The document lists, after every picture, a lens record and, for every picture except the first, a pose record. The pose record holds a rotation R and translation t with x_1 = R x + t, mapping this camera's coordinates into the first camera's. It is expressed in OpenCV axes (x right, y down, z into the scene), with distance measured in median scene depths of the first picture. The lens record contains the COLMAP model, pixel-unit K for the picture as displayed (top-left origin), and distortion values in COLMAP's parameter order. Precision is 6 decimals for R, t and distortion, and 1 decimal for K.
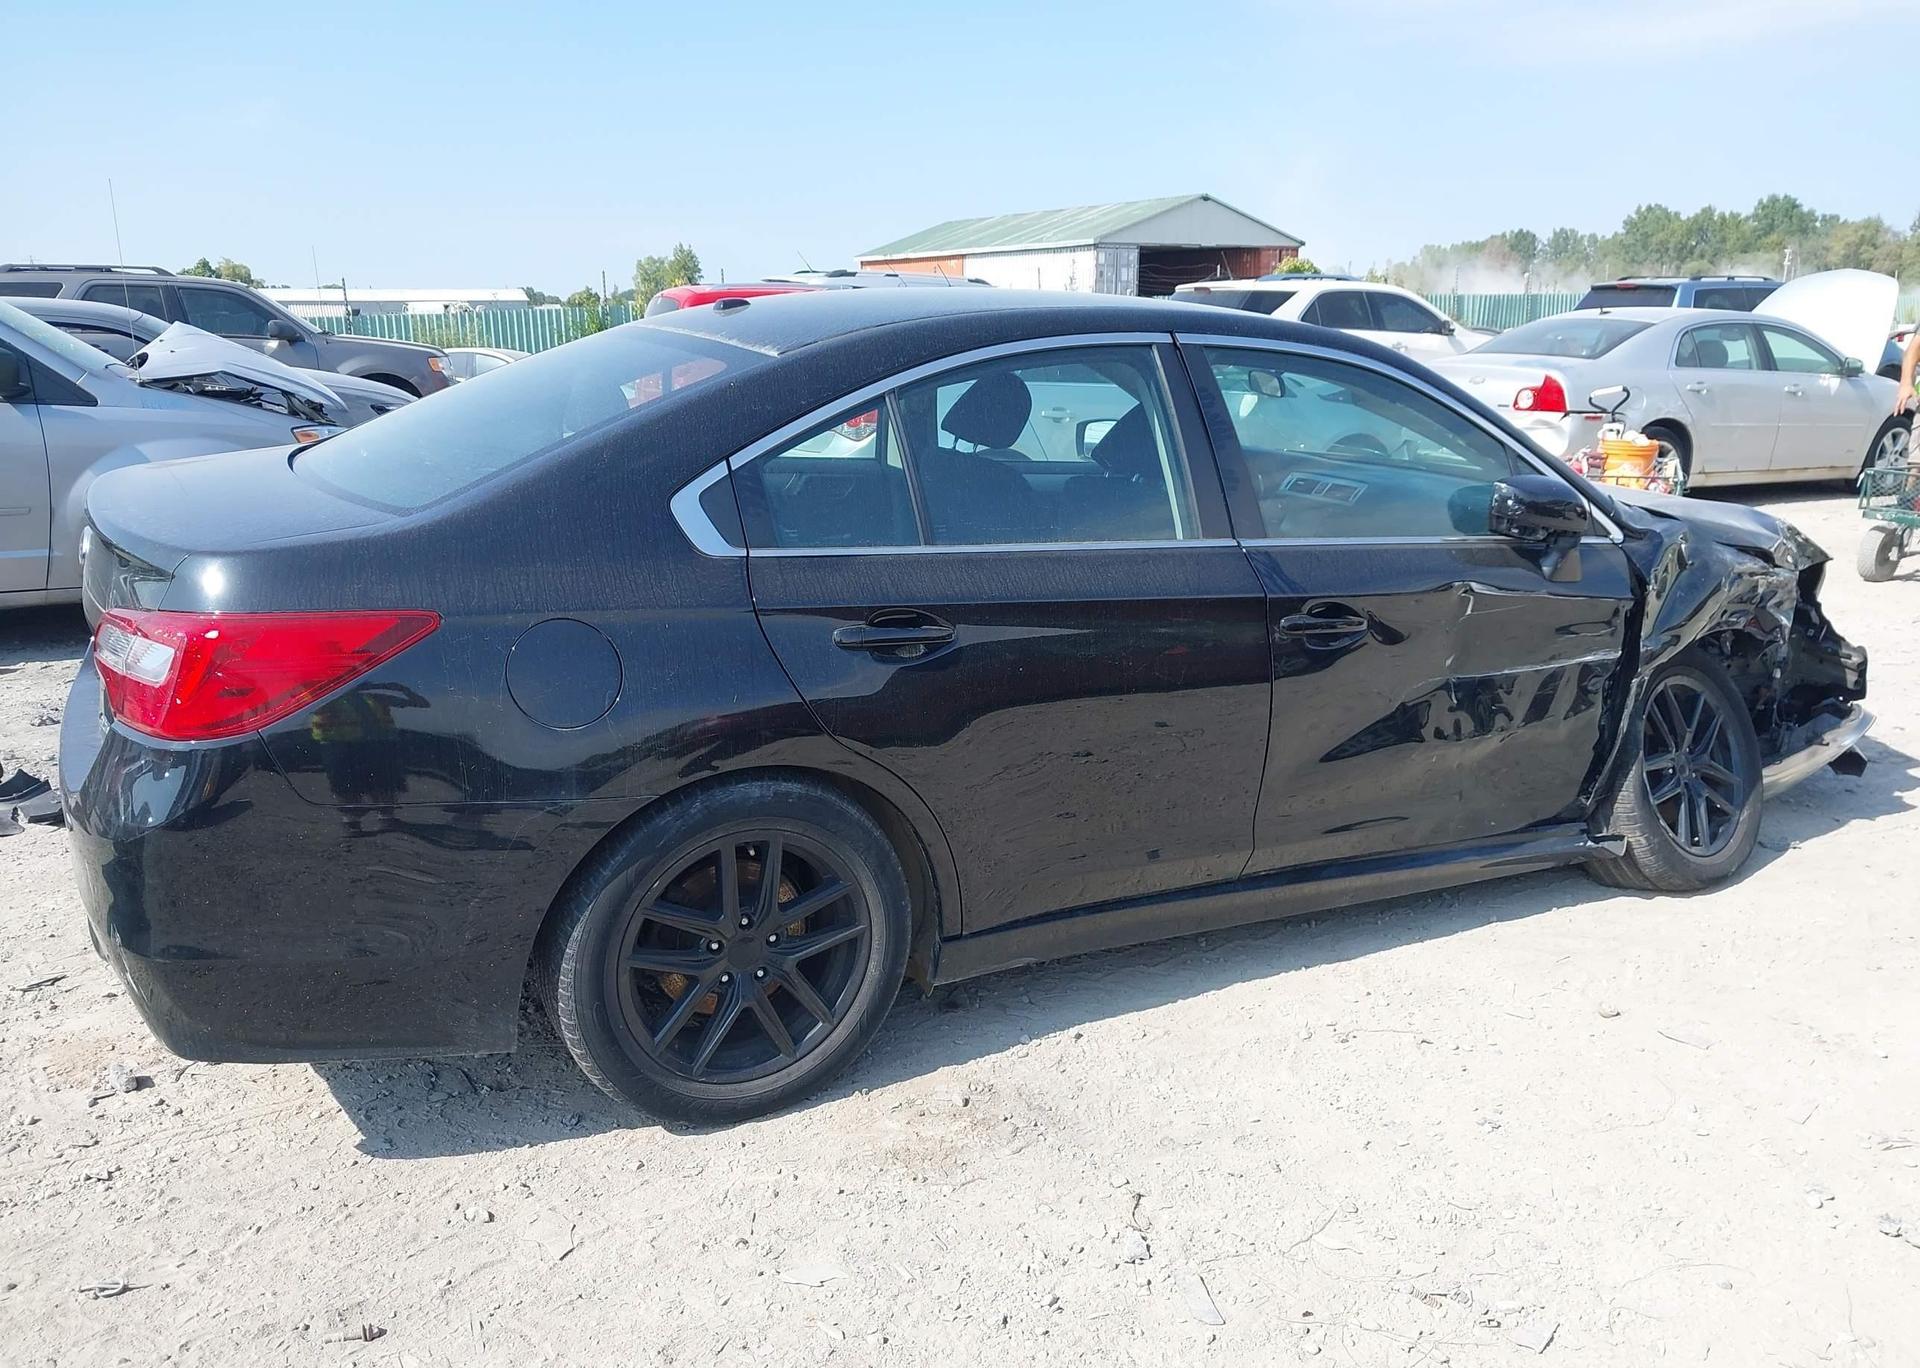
lens RADIAL K [[1548.9, 0, 974.6], [0, 1548.9, 675.9], [0, 0, 1]] dist [0.020362, -0.019693]
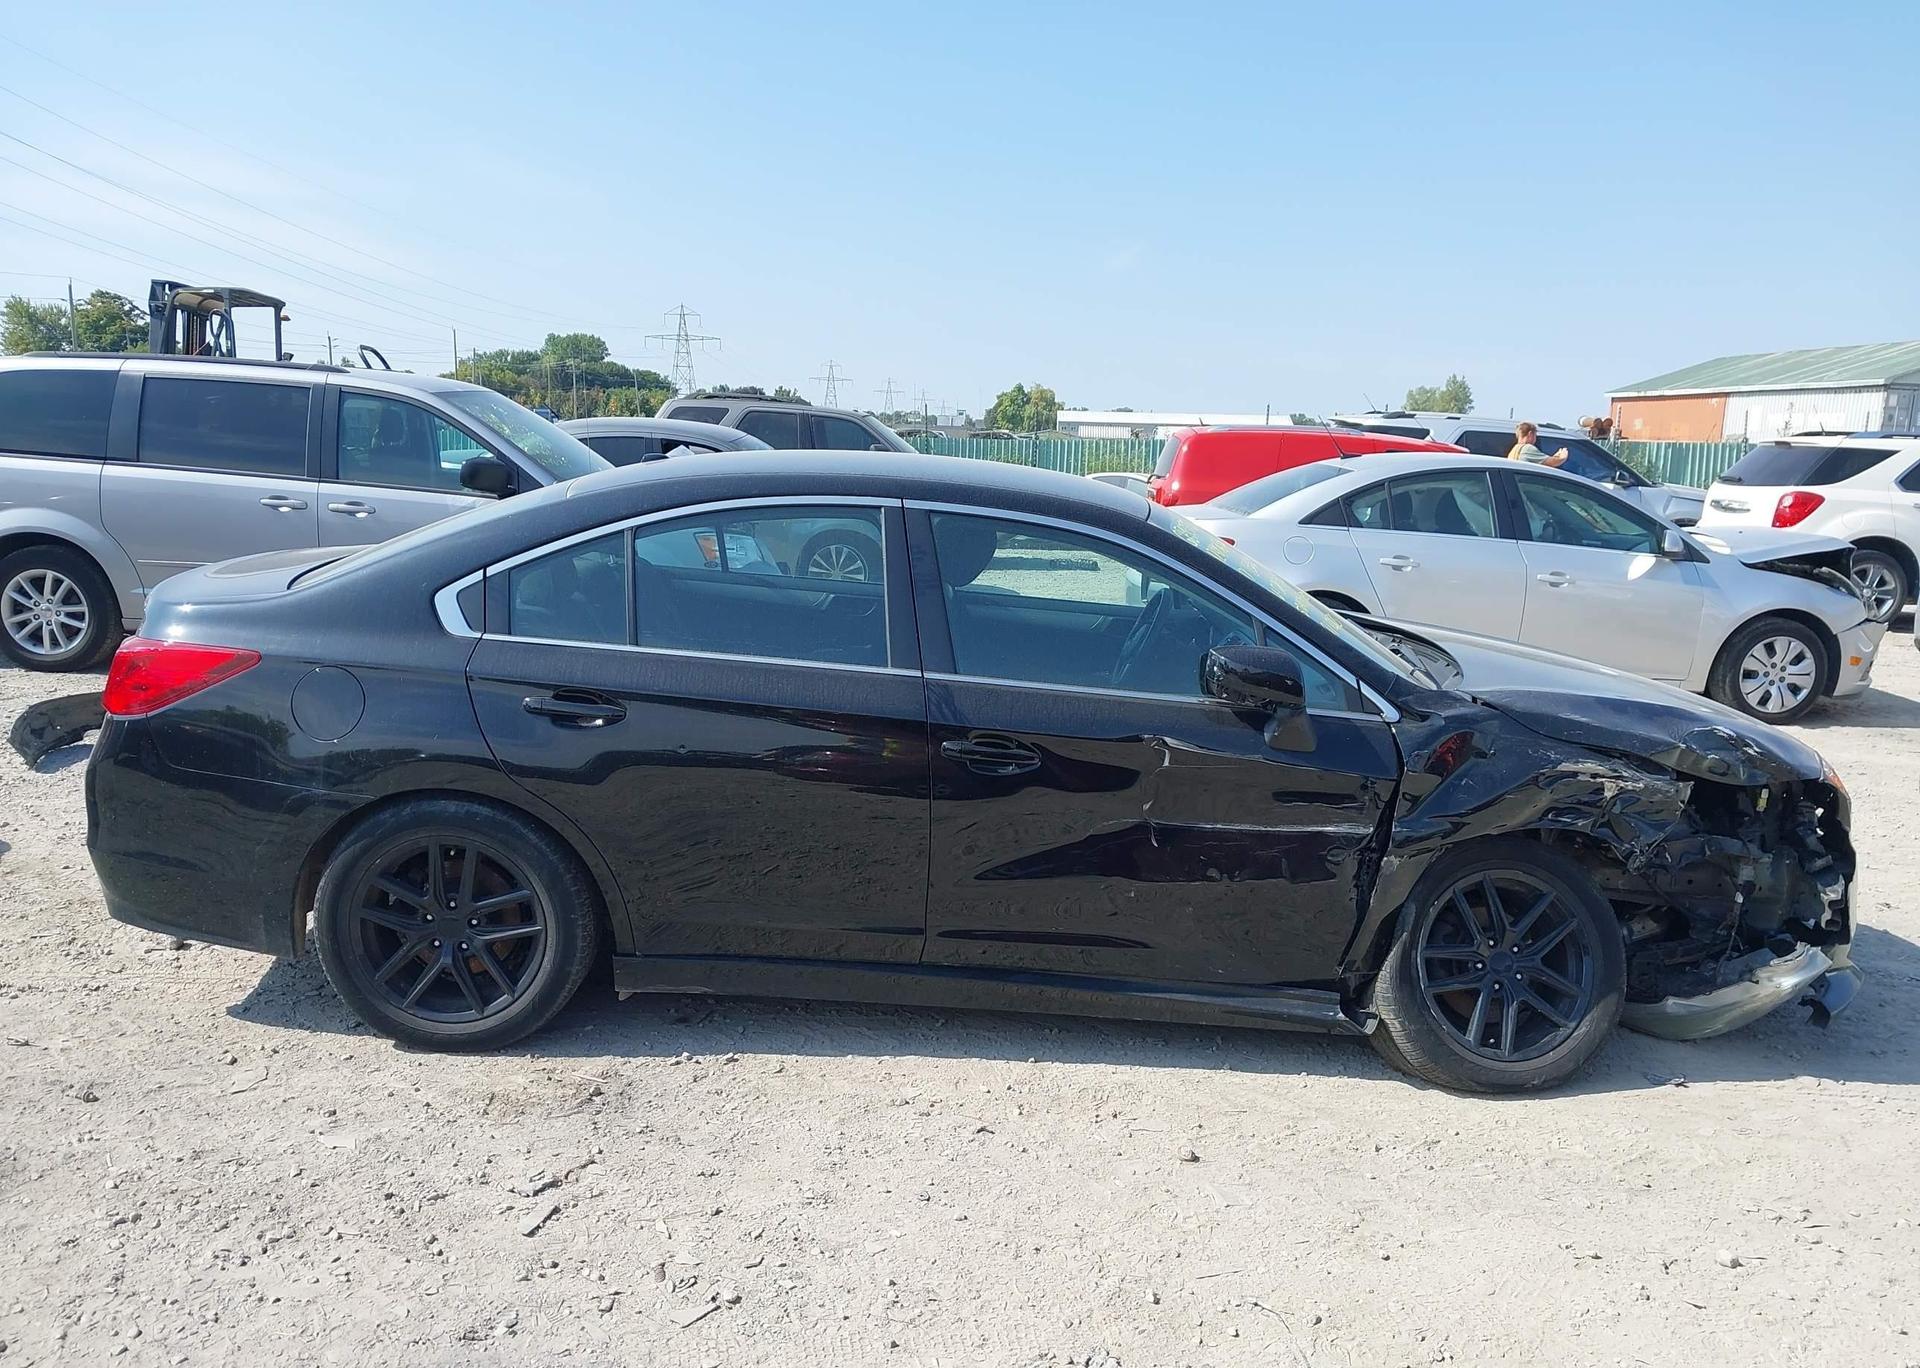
lens RADIAL K [[1548.9, 0, 976.3], [0, 1548.9, 685.2], [0, 0, 1]] dist [0.020362, -0.019693]
pose [[0.882313, 0.107678, -0.458180, 0.703594], [-0.140814, 0.989280, -0.038672, -0.035794], [0.449104, 0.098639, 0.888018, -0.021167]]
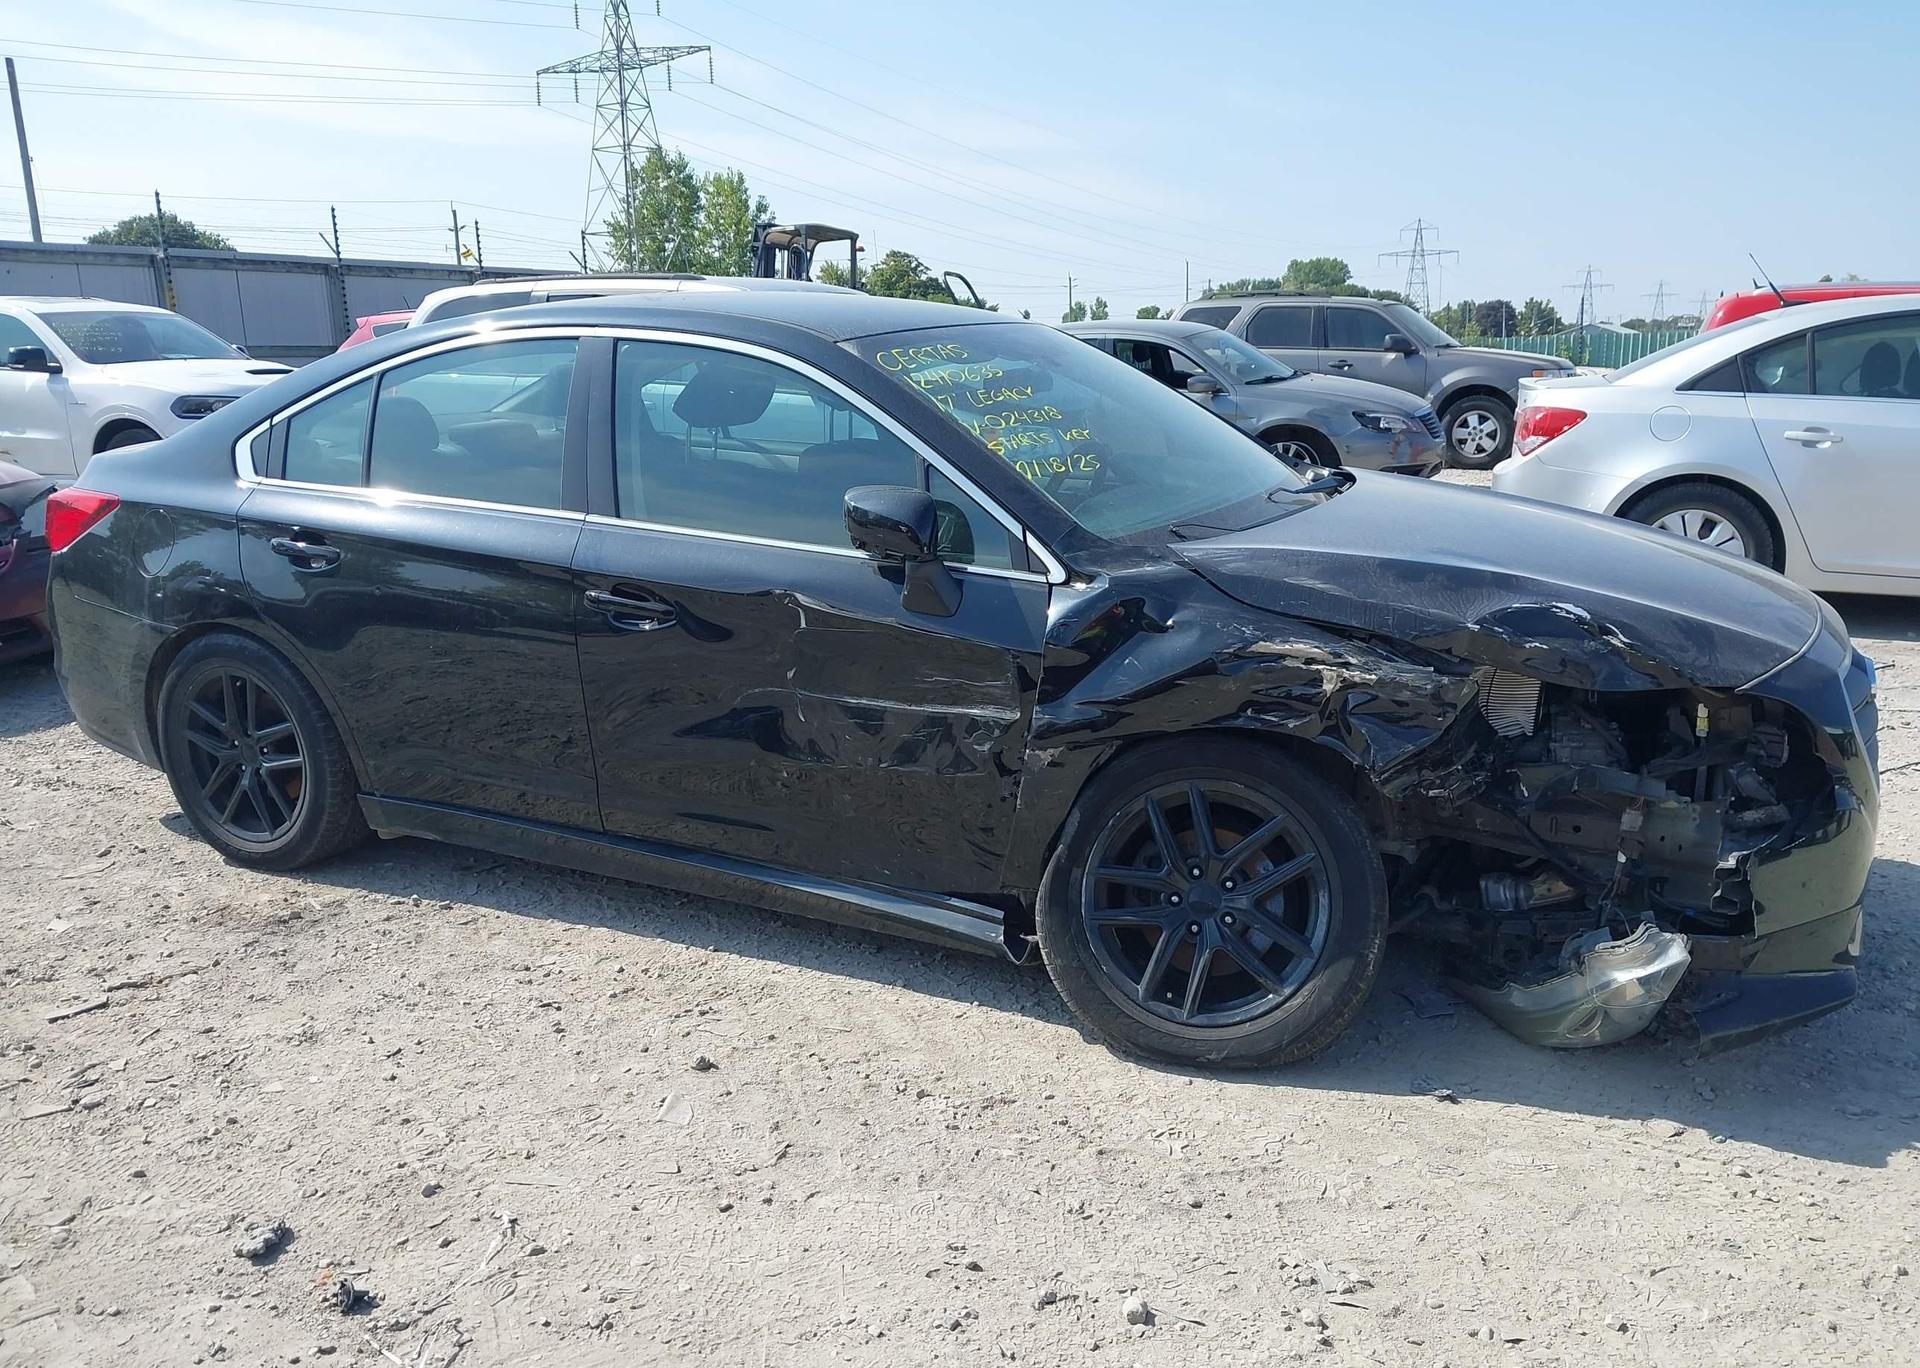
lens RADIAL K [[1548.9, 0, 966.6], [0, 1548.9, 695.4], [0, 0, 1]] dist [0.020362, -0.019693]
pose [[0.569148, 0.173187, -0.803789, 1.153606], [-0.172980, 0.980908, 0.088866, -0.101111], [0.803833, 0.088461, 0.588240, 0.550810]]
